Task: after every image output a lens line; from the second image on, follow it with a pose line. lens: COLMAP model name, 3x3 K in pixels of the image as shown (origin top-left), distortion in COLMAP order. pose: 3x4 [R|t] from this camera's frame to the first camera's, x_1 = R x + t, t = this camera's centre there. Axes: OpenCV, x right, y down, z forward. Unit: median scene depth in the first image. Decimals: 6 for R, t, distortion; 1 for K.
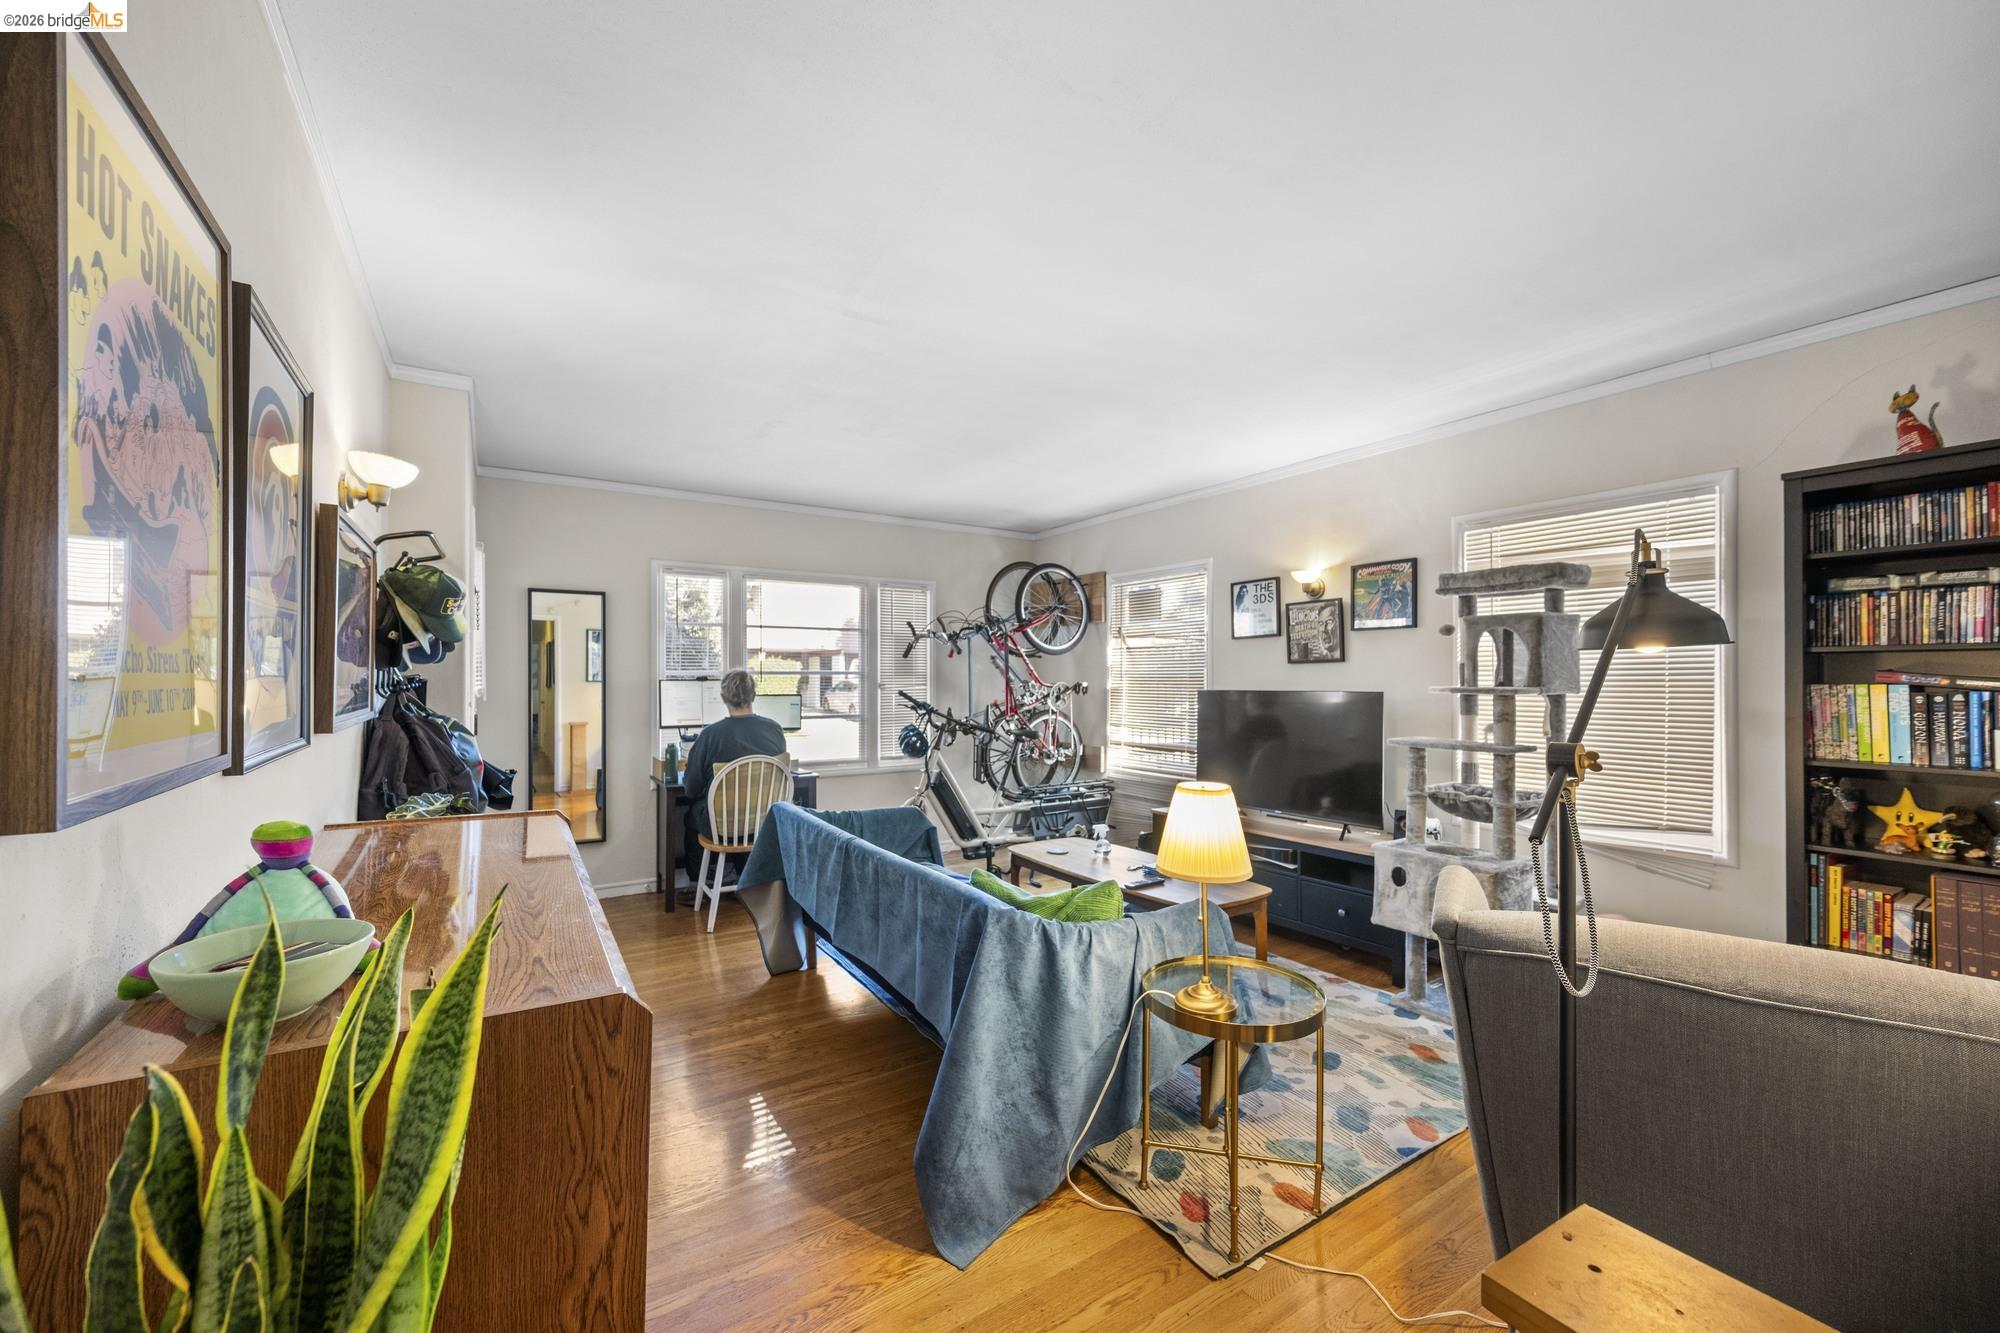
lens RADIAL K [[790.1, 0, 1002.2], [0, 790.1, 669.1], [0, 0, 1]] dist [0.000023, -0.000018]
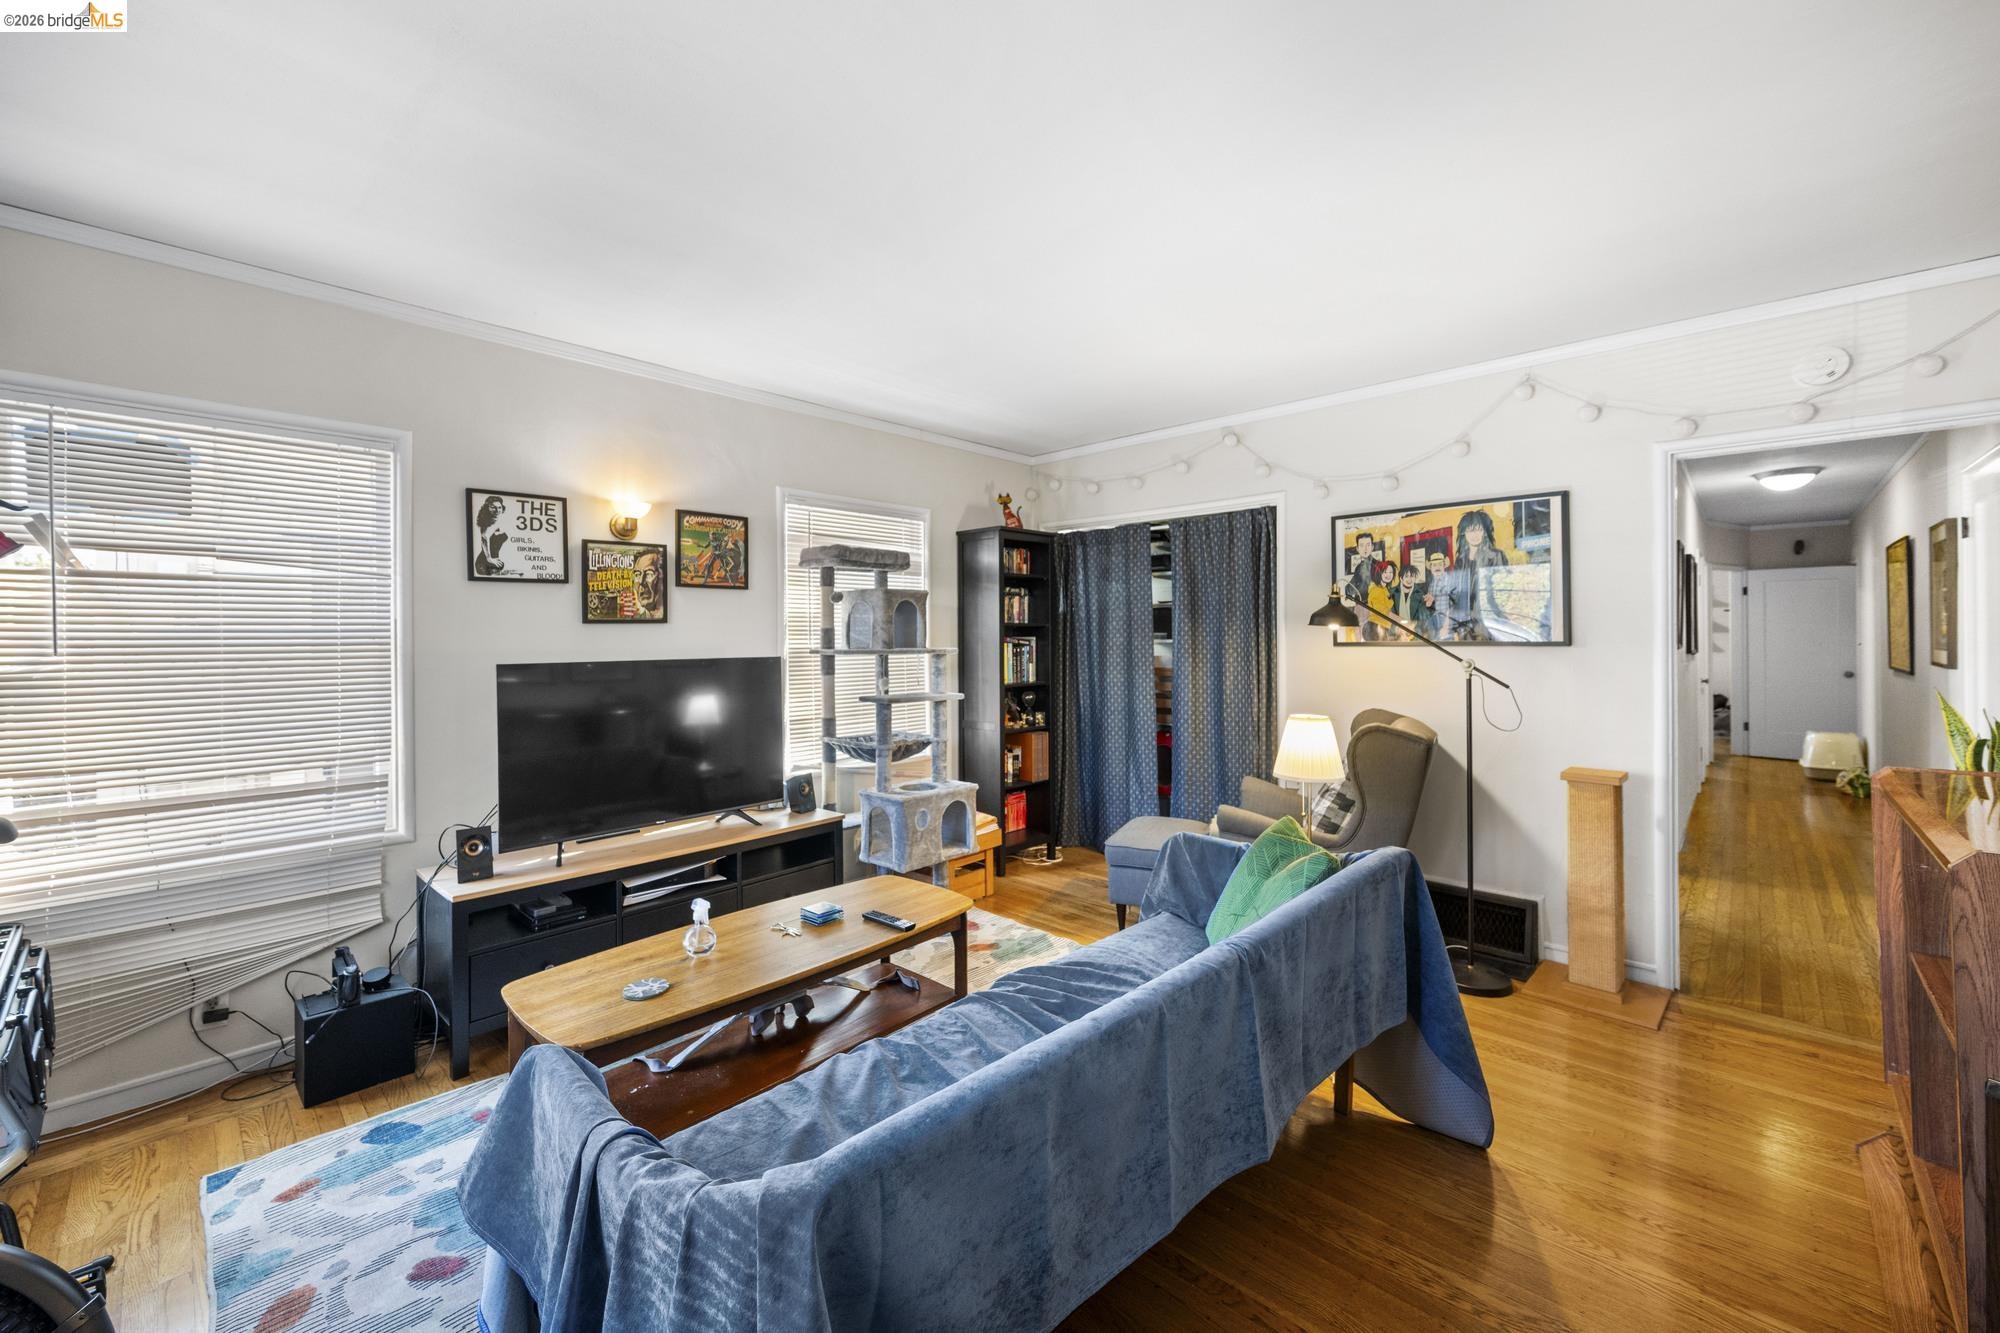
lens RADIAL K [[790.1, 0, 1001.7], [0, 790.1, 646.4], [0, 0, 1]] dist [0.000023, -0.000018]
pose [[-0.233136, -0.006506, 0.972422, -0.451509], [-0.003567, 0.999977, 0.005835, 0.009128], [-0.972438, -0.002109, -0.233154, 0.850591]]
